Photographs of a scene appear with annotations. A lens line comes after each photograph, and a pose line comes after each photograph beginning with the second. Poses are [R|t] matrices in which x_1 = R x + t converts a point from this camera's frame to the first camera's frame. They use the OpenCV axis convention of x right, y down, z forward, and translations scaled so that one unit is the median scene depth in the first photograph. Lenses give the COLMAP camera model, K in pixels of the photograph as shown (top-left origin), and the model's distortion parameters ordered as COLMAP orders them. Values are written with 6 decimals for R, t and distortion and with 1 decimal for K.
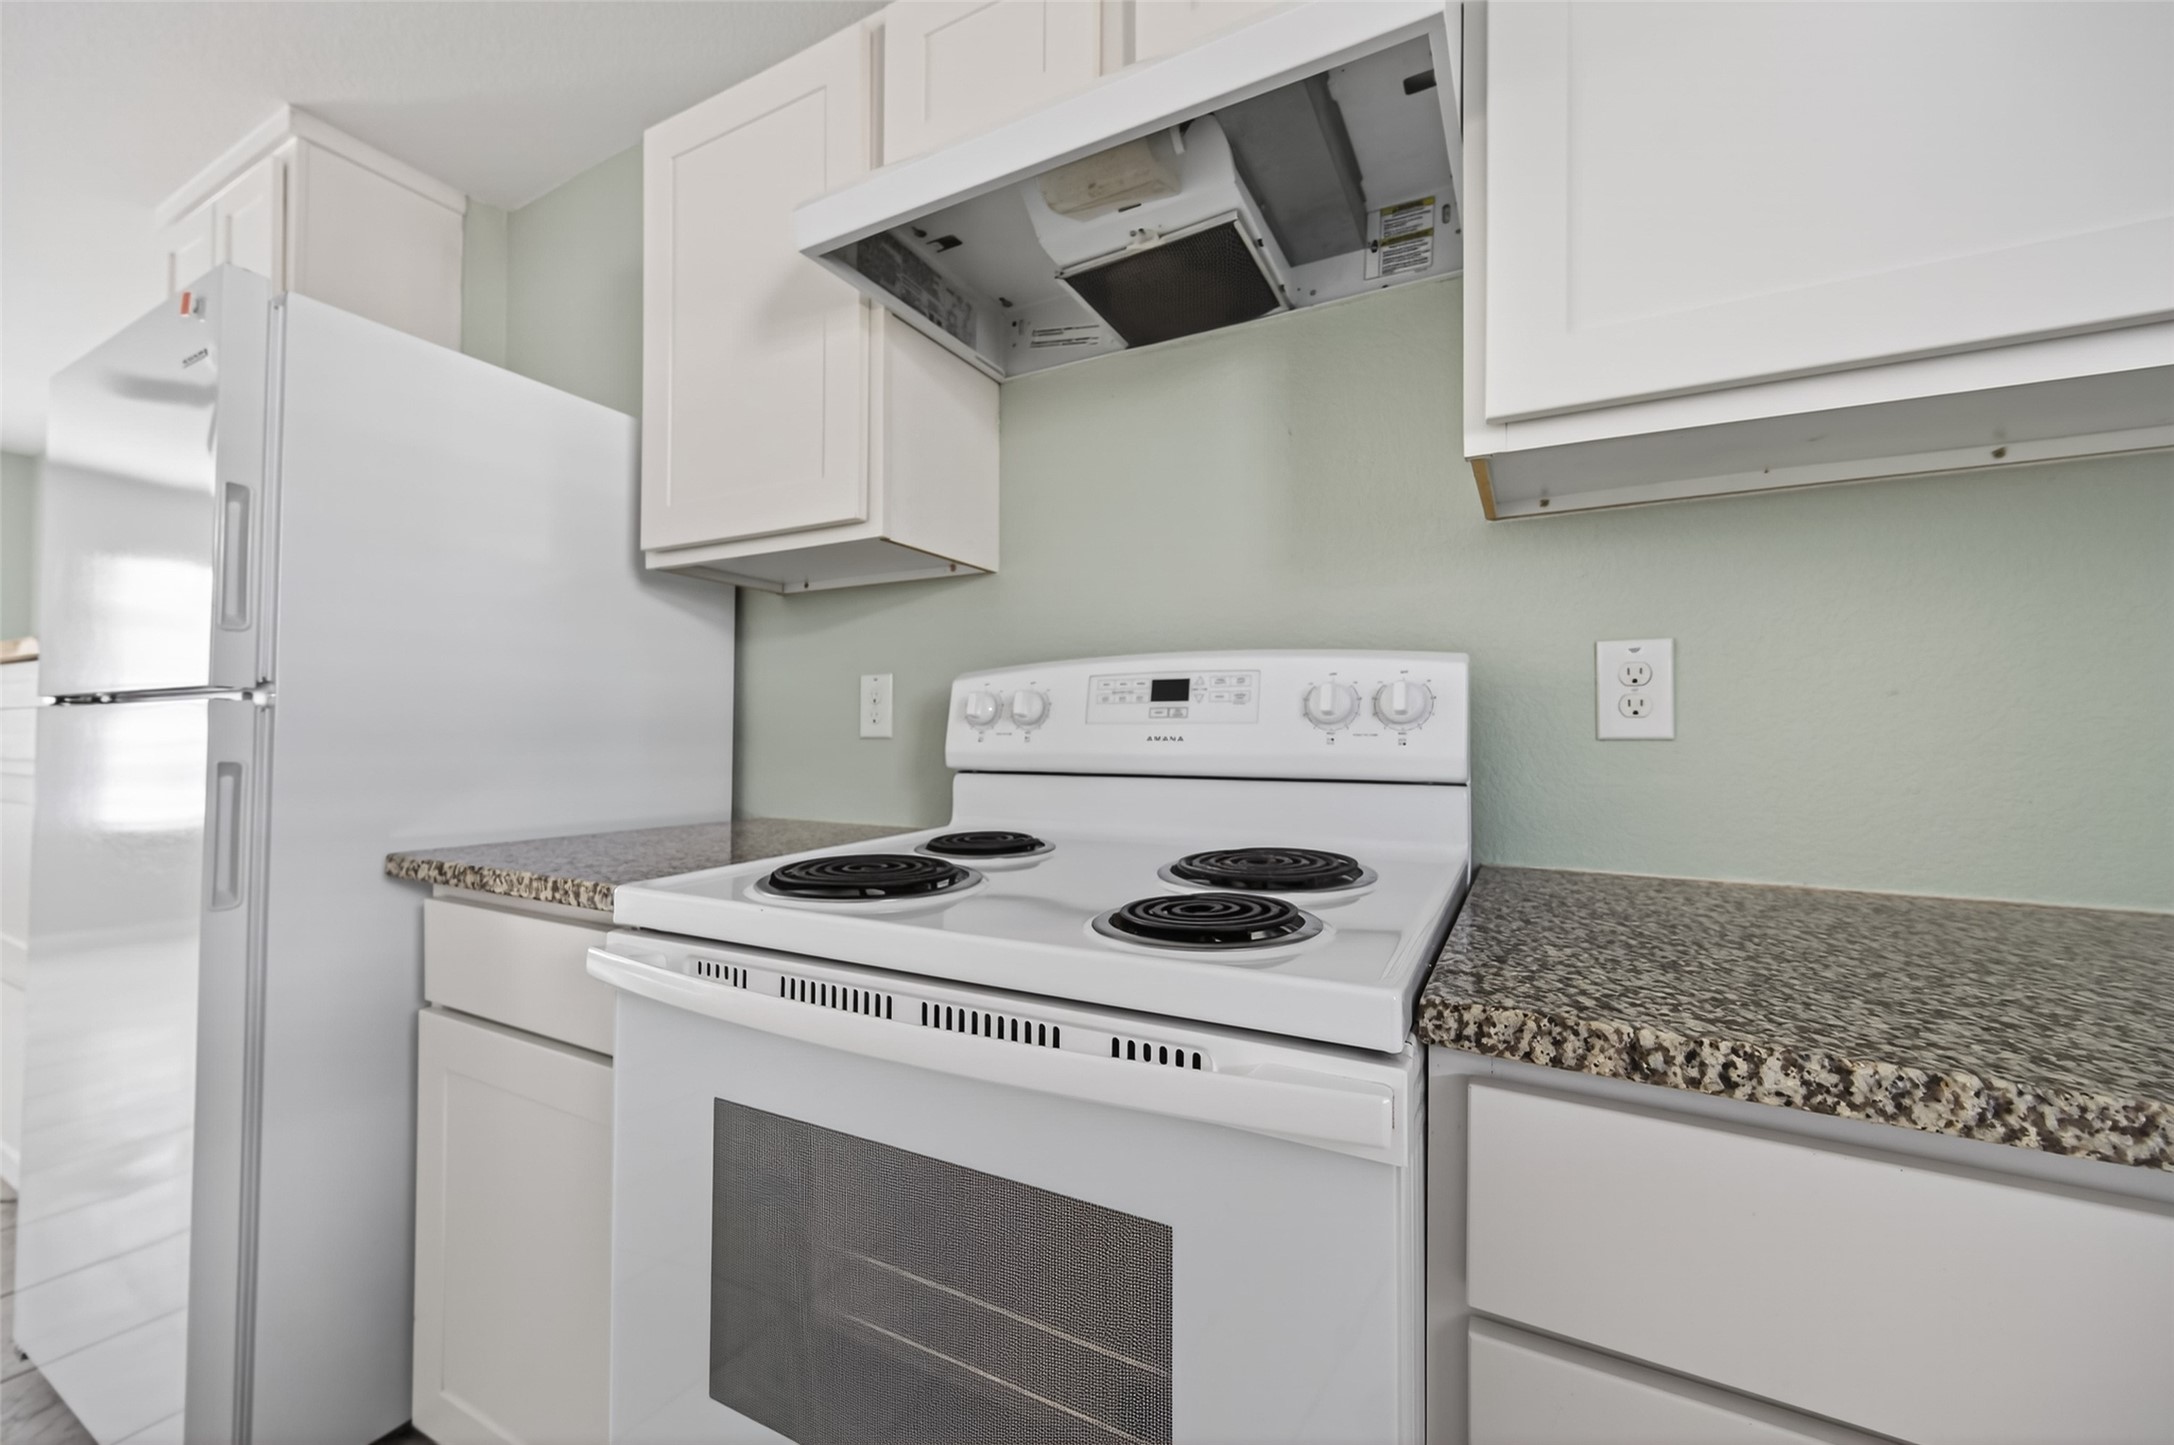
lens RADIAL K [[841.2, 0, 1086.0], [0, 841.2, 733.3], [0, 0, 1]] dist [0.009990, -0.000301]
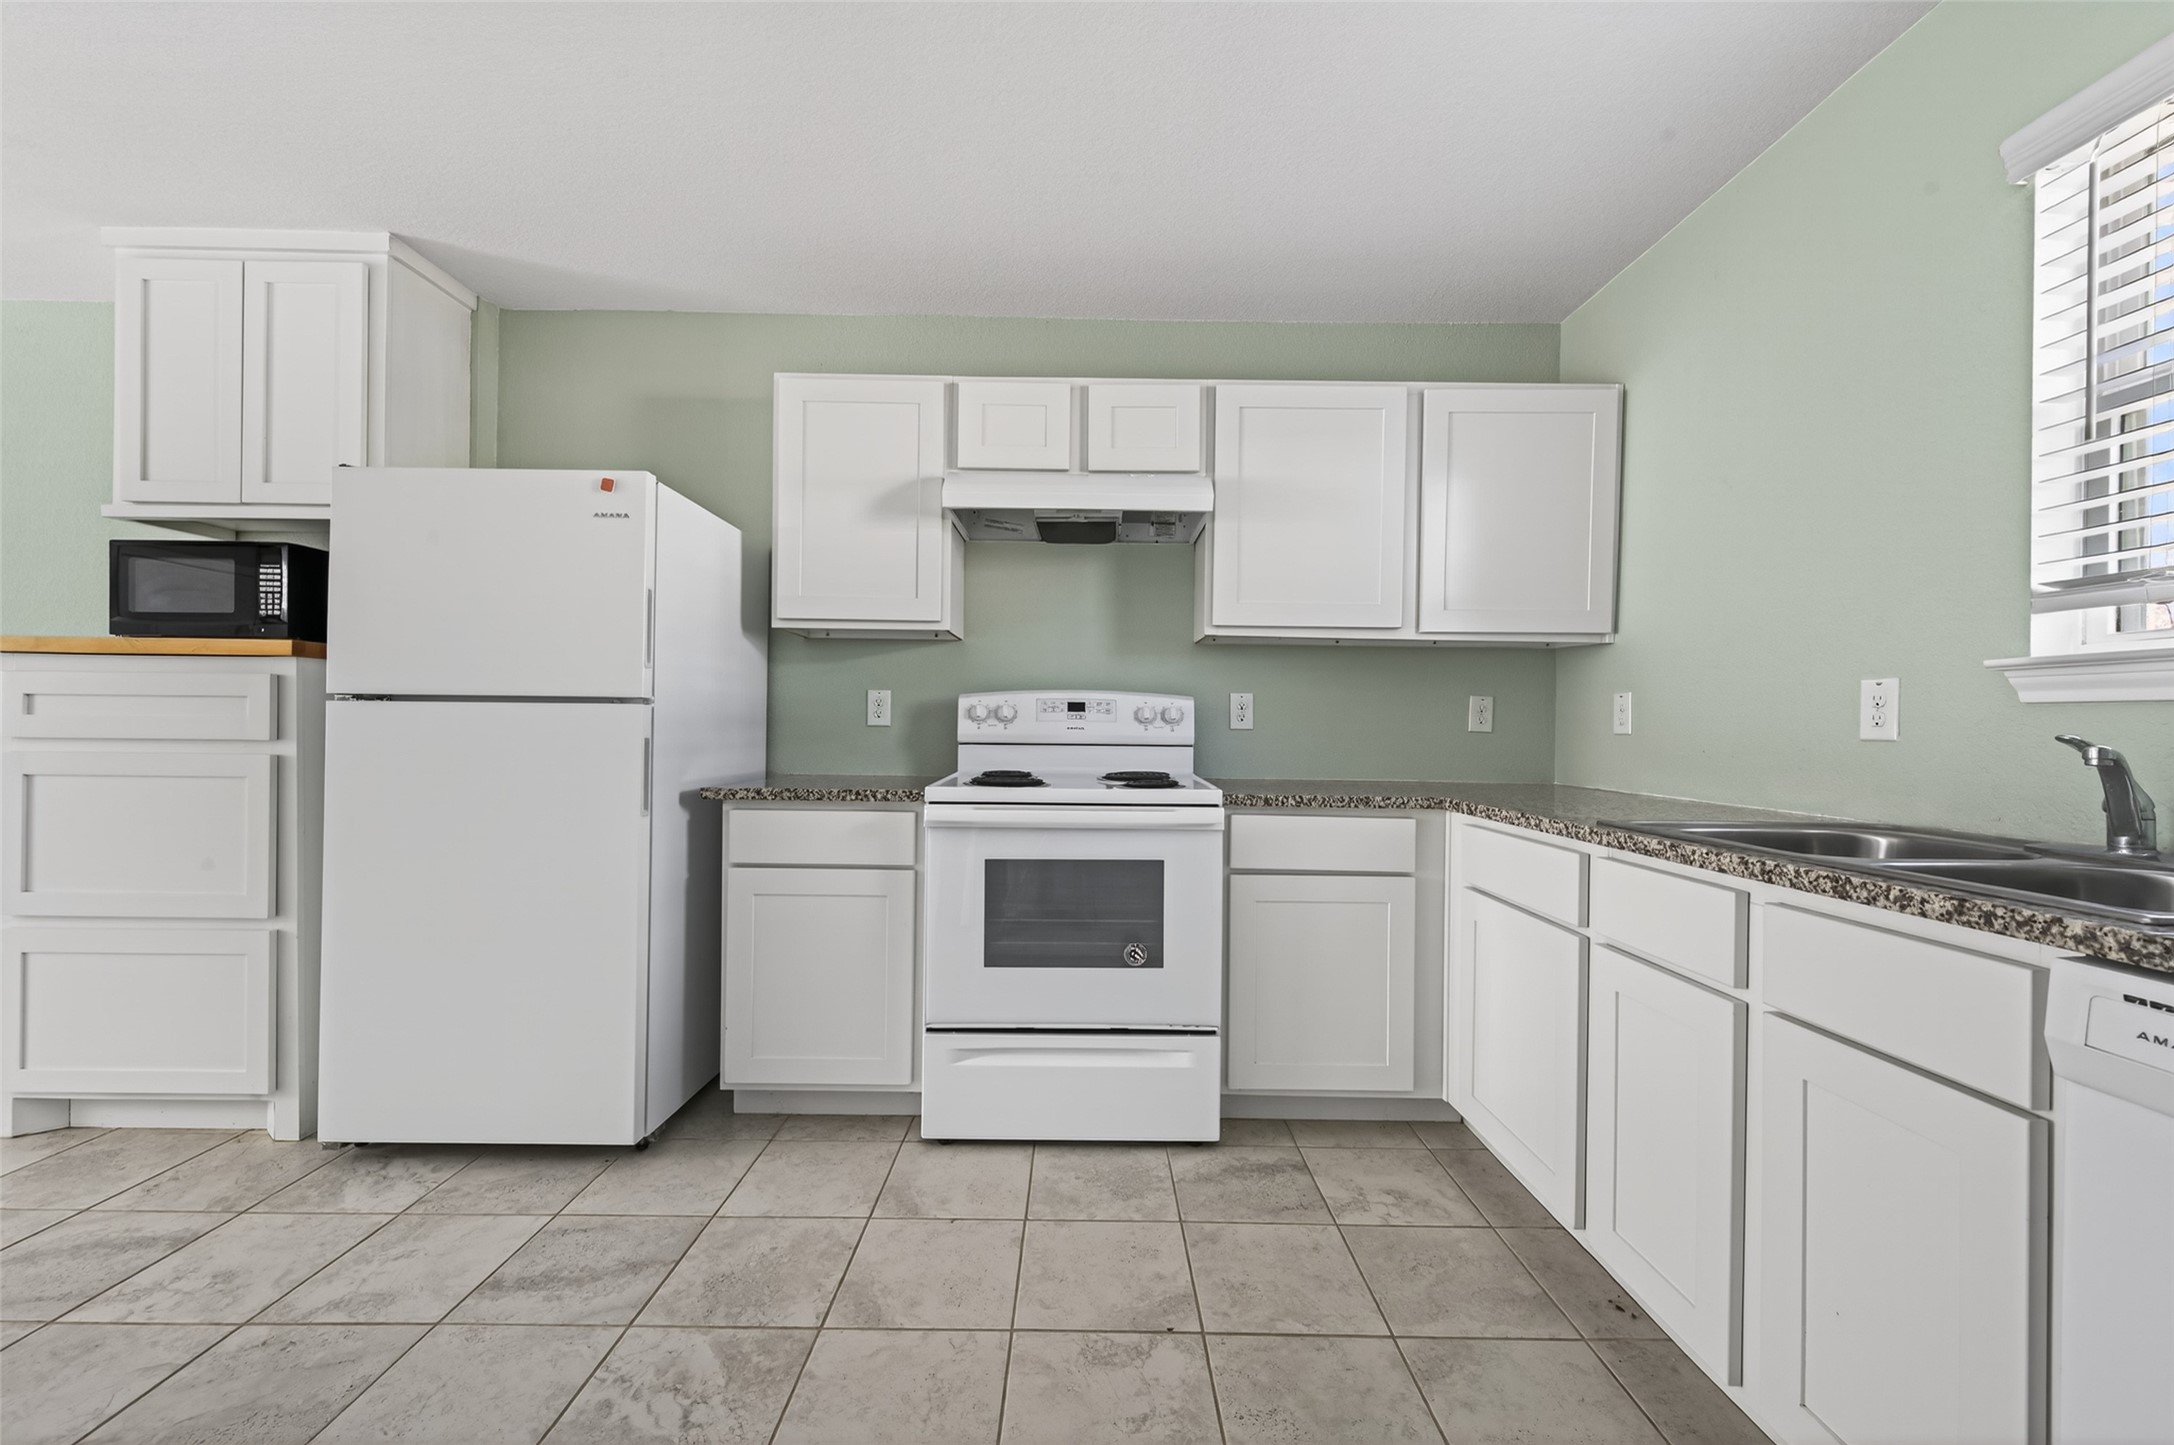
lens RADIAL K [[845.4, 0, 1091.5], [0, 845.4, 731.7], [0, 0, 1]] dist [0.002604, -0.000344]
pose [[0.876463, 0.004246, 0.481451, -0.966822], [-0.011697, 0.999854, 0.012475, -0.013155], [-0.481327, -0.016565, 0.876384, -1.030291]]
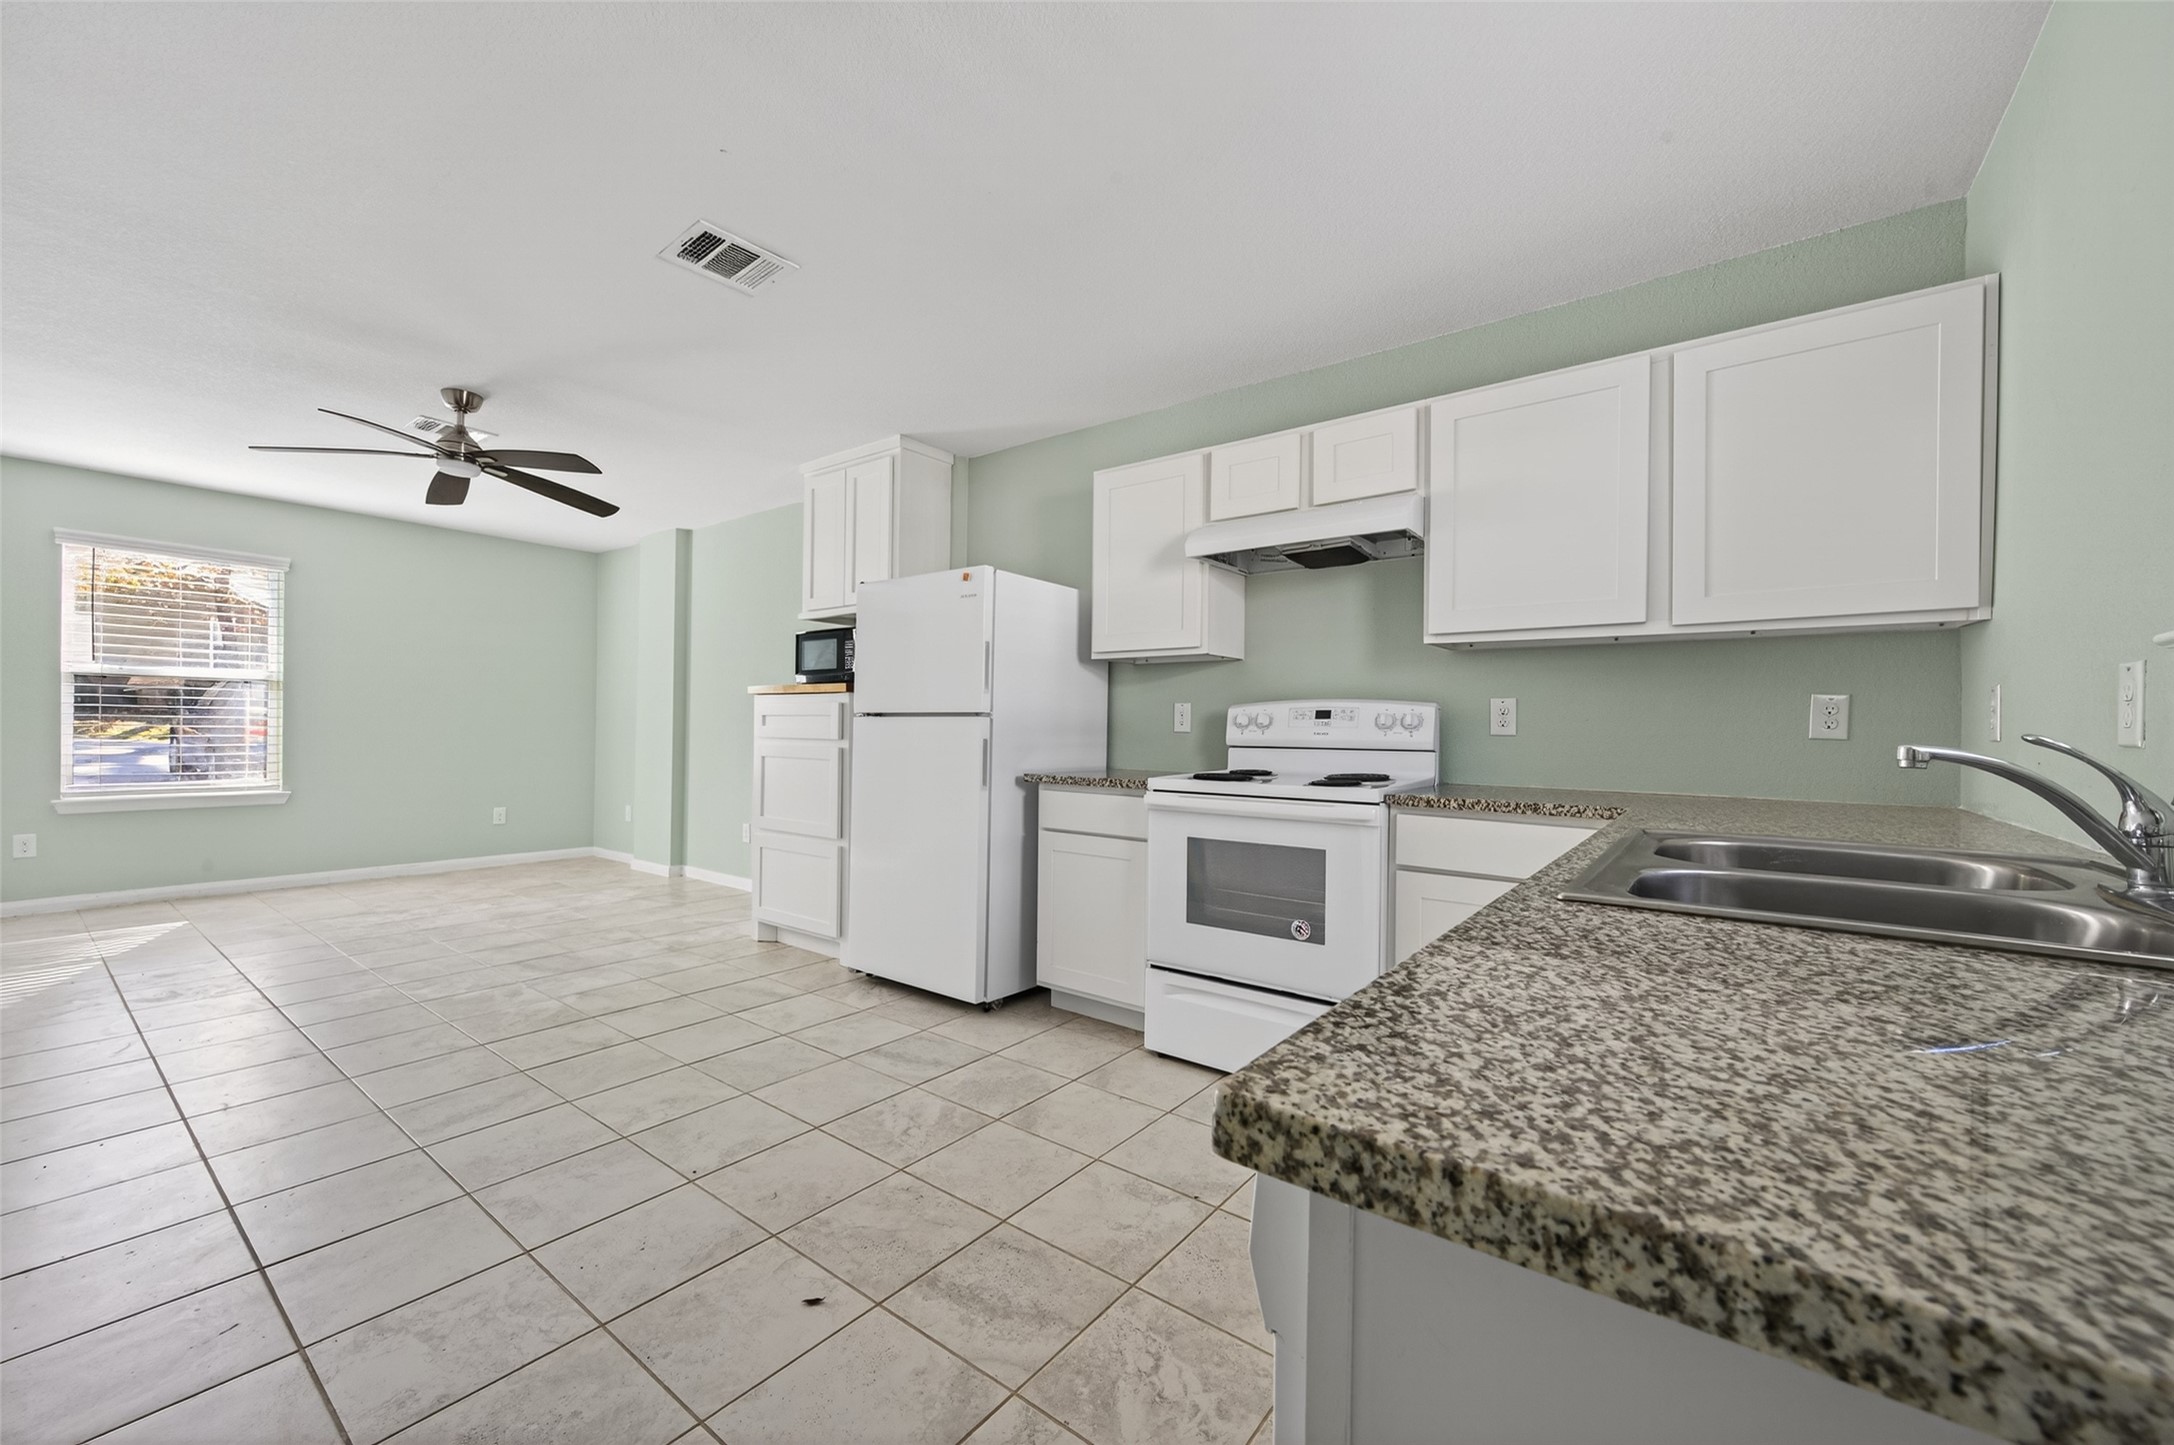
lens RADIAL K [[845.4, 0, 1091.5], [0, 845.4, 731.7], [0, 0, 1]] dist [0.002604, -0.000344]
pose [[0.988253, 0.008863, -0.152568, -0.201549], [-0.008009, 0.999949, 0.006212, -0.009888], [0.152616, -0.004917, 0.988273, -1.633757]]
